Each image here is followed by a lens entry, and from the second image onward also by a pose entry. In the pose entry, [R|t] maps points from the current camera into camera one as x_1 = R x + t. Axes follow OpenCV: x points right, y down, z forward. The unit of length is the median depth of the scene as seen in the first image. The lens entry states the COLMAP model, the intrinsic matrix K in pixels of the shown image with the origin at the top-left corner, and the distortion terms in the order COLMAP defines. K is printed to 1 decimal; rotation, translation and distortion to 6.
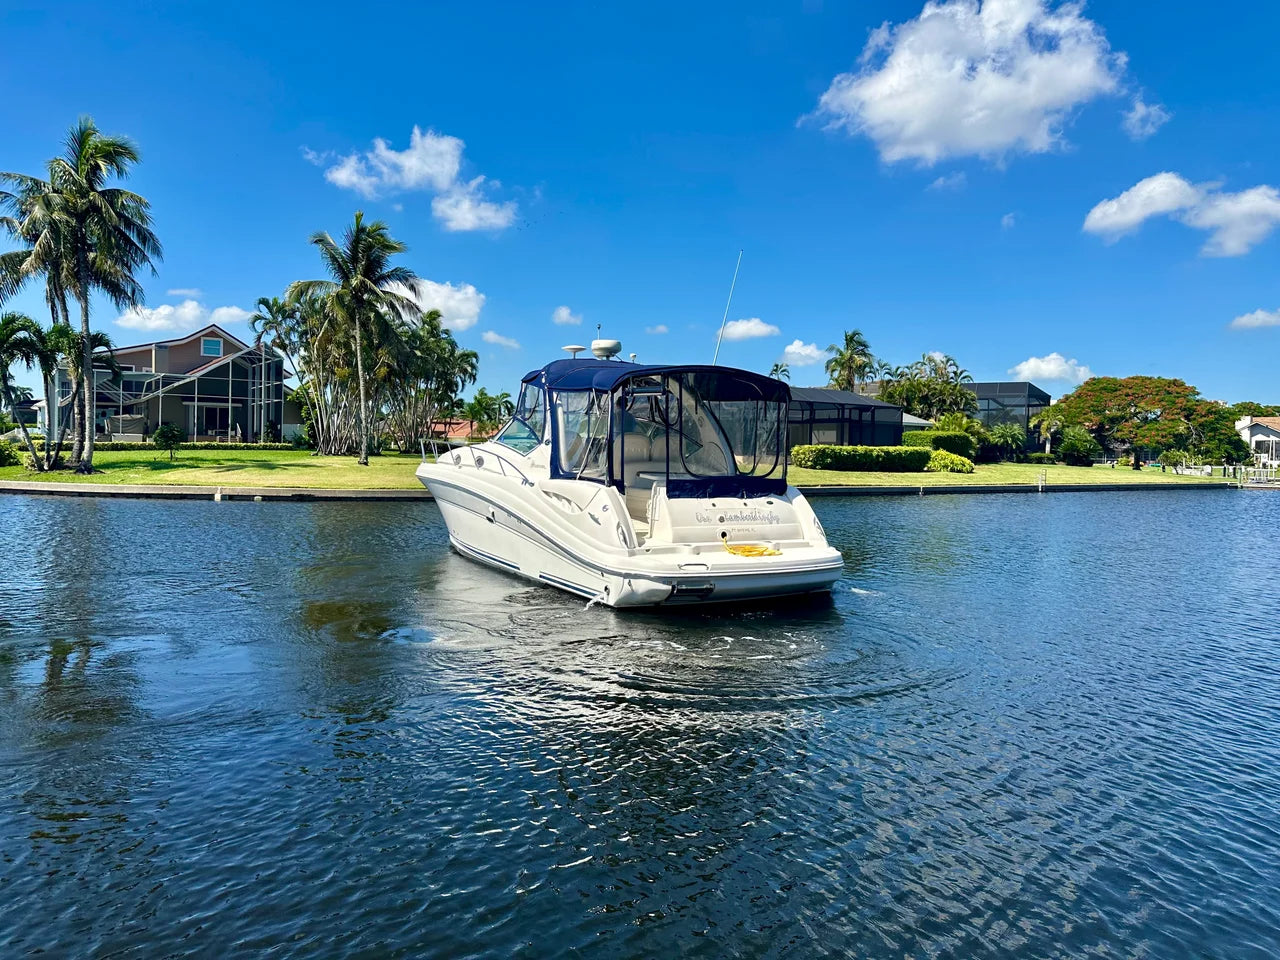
lens RADIAL K [[906.8, 0, 651.6], [0, 906.8, 470.3], [0, 0, 1]] dist [0.080304, -0.089866]
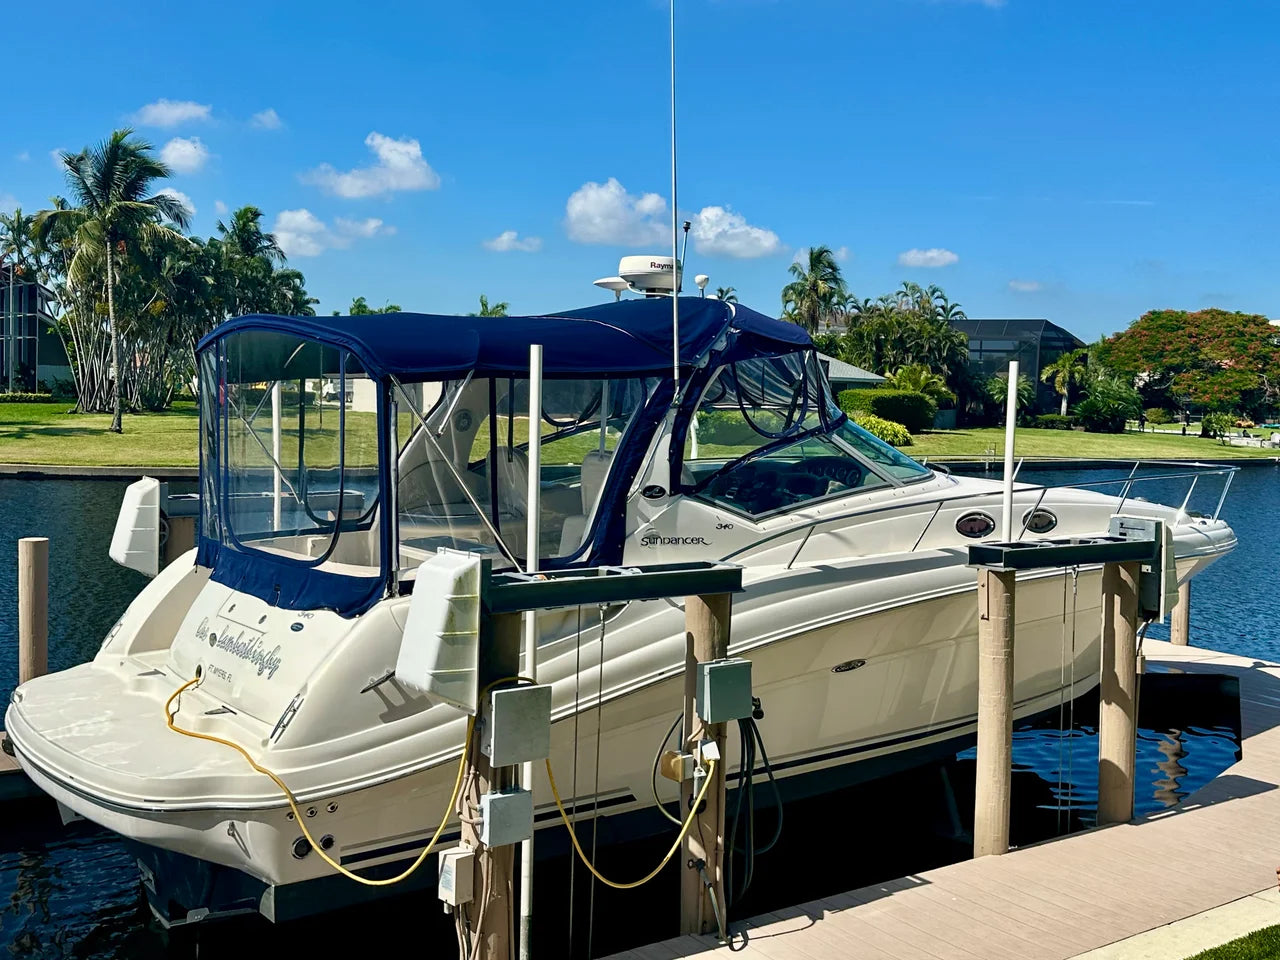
lens RADIAL K [[1360.7, 0, 663.8], [0, 1360.7, 462.0], [0, 0, 1]] dist [0.065865, 0.000000]
pose [[0.999831, 0.013293, 0.012729, 0.145751], [-0.013750, 0.999238, 0.036540, -0.027581], [-0.012234, -0.036709, 0.999251, -0.218798]]
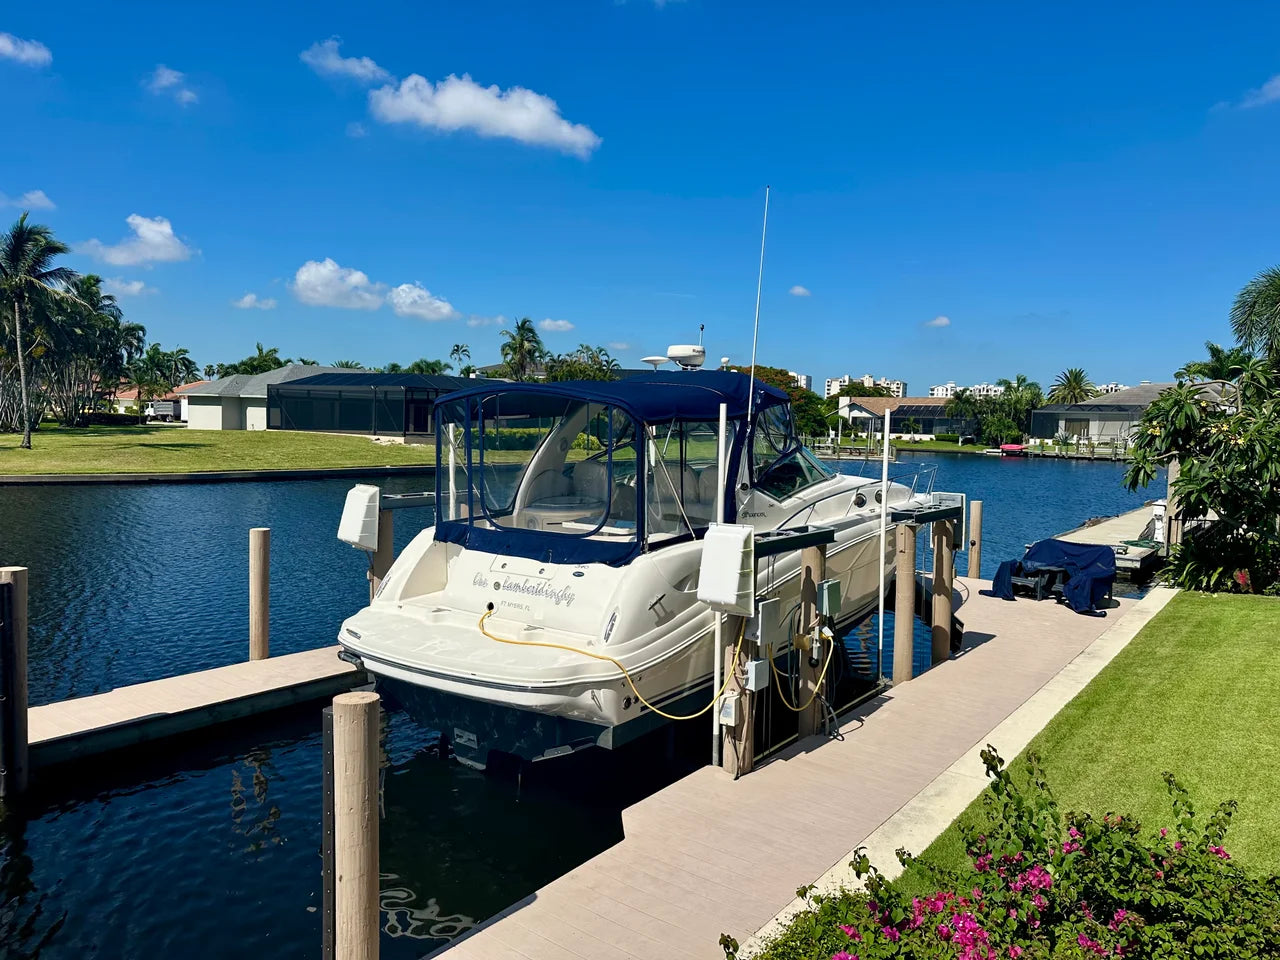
lens RADIAL K [[906.8, 0, 654.7], [0, 906.8, 468.3], [0, 0, 1]] dist [0.080304, -0.089866]
pose [[0.952679, -0.005736, 0.303925, 0.055288], [-0.007702, 0.999046, 0.042996, -0.030231], [-0.303882, -0.043302, 0.951725, -0.230645]]
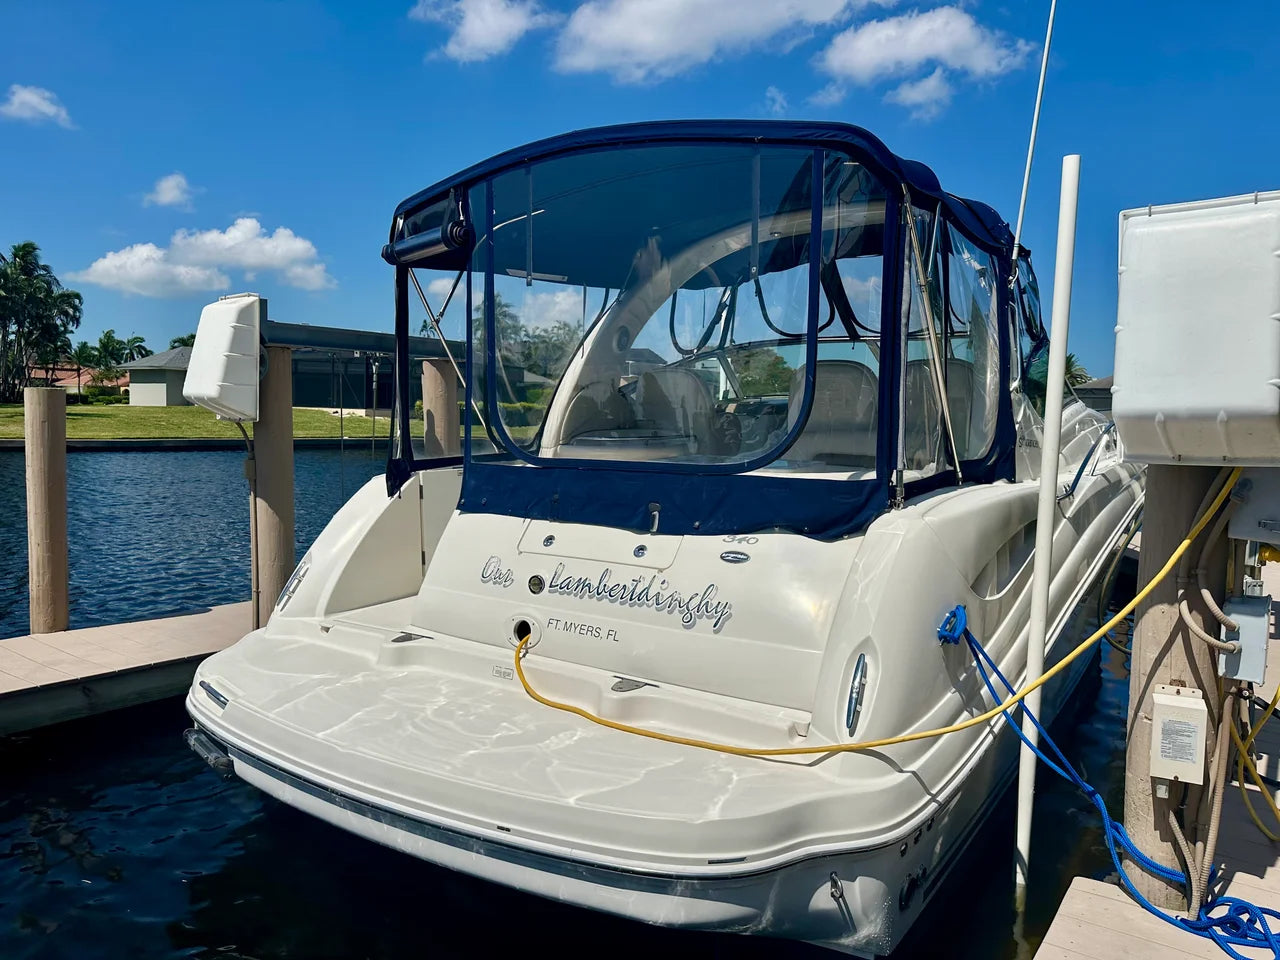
lens RADIAL K [[891.7, 0, 640.3], [0, 891.7, 485.4], [0, 0, 1]] dist [0.070524, -0.010105]
pose [[0.945855, -0.017553, 0.324115, 0.064380], [-0.005053, 0.997620, 0.068773, -0.010828], [-0.324551, -0.066687, 0.943515, -0.112961]]
